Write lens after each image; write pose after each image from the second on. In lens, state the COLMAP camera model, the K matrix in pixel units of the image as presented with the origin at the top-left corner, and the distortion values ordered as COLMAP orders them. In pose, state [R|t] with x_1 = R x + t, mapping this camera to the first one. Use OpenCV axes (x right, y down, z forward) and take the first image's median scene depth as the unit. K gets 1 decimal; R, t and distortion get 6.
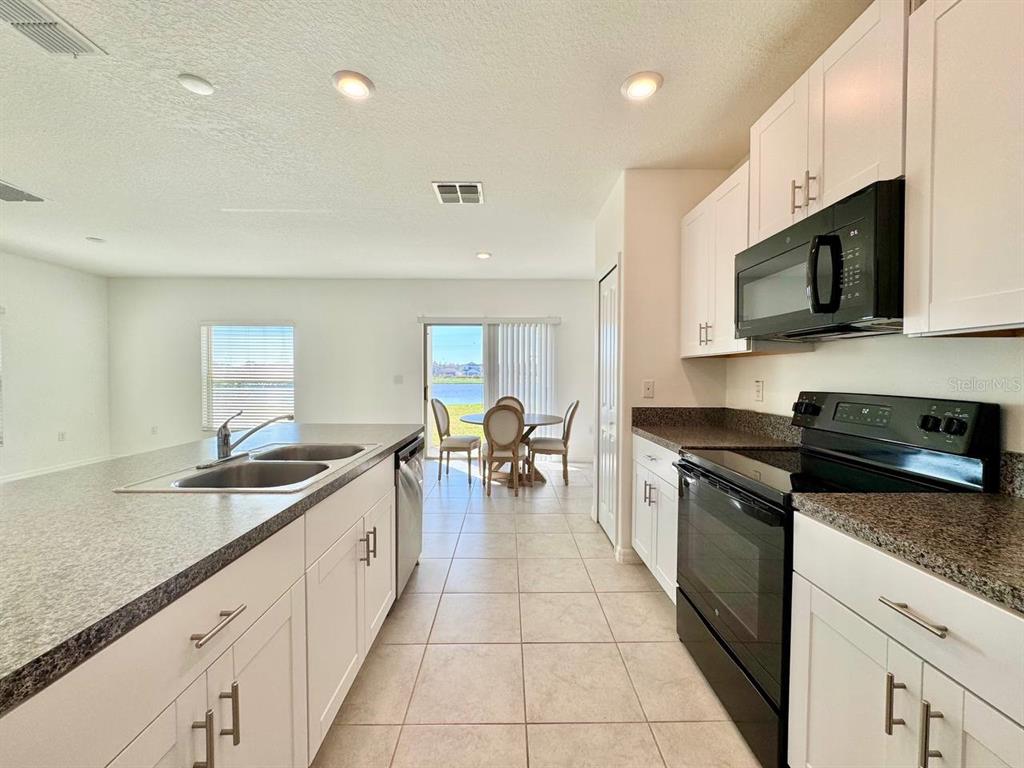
lens RADIAL K [[409.4, 0, 512.7], [0, 409.4, 381.0], [0, 0, 1]] dist [-0.002811, 0.000244]
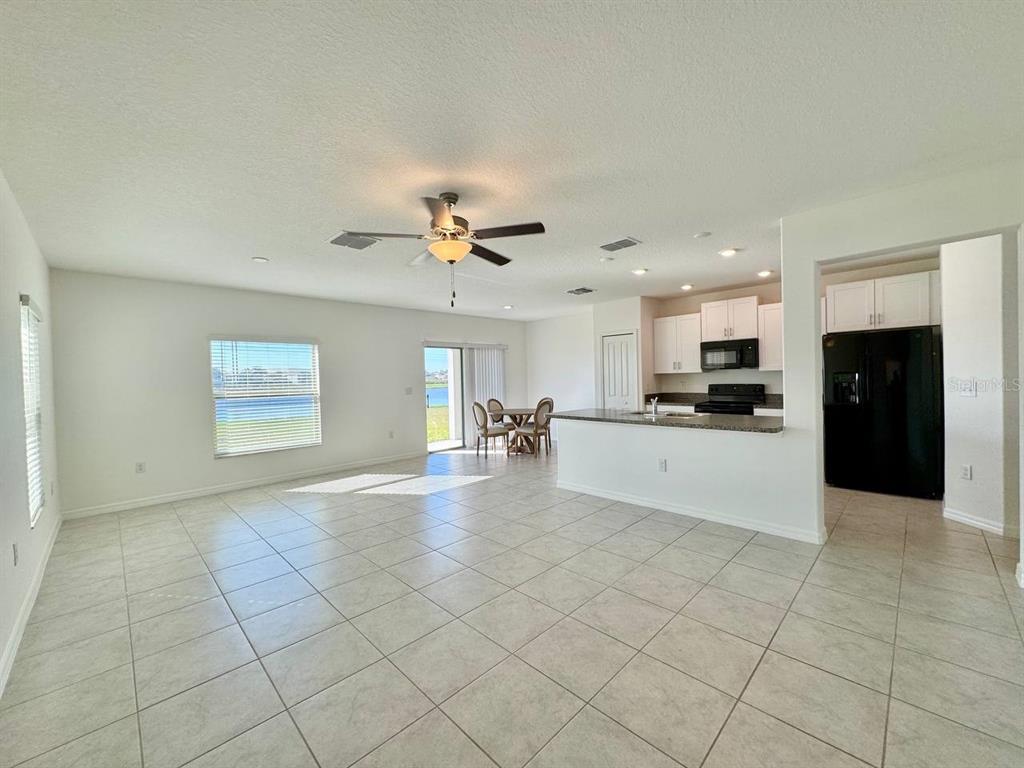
lens RADIAL K [[409.4, 0, 520.6], [0, 409.4, 381.8], [0, 0, 1]] dist [-0.002811, 0.000244]
pose [[0.742753, -0.020103, 0.669264, -2.217104], [0.034972, 0.999350, -0.008794, -0.020153], [-0.668652, 0.029937, 0.742973, -0.360990]]
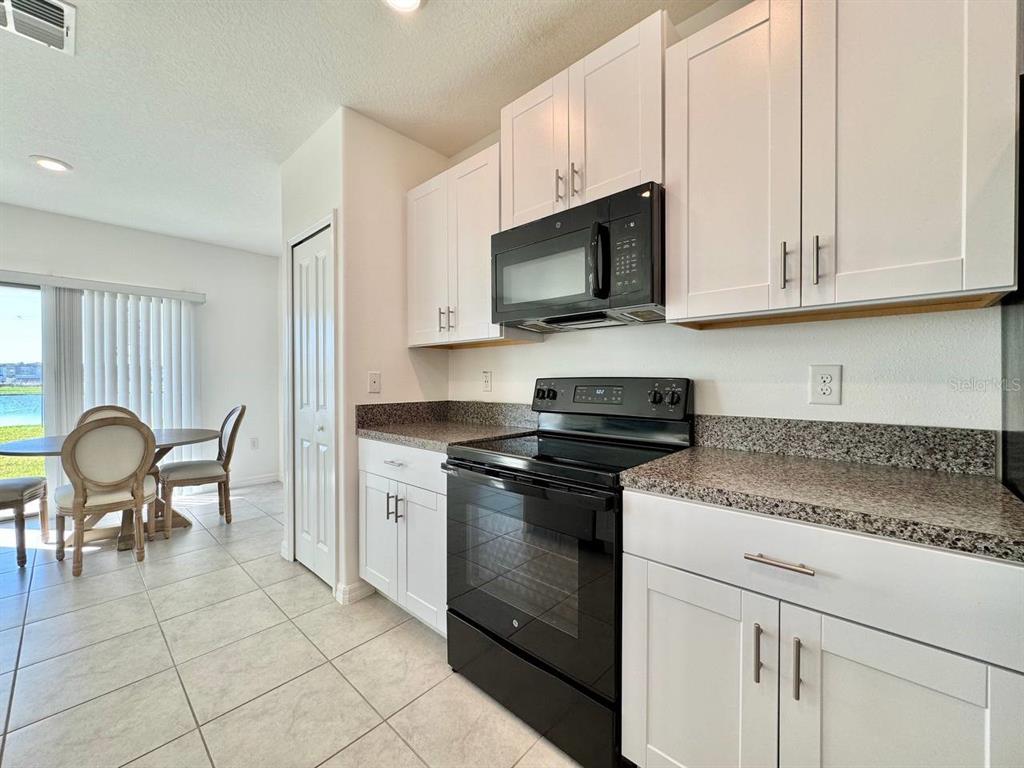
lens RADIAL K [[409.4, 0, 513.8], [0, 409.4, 381.8], [0, 0, 1]] dist [-0.002811, 0.000244]
pose [[0.684337, -0.009867, 0.729099, -0.098509], [0.016629, 0.999860, -0.002077, 0.029435], [-0.728976, 0.013545, 0.684405, 0.264338]]
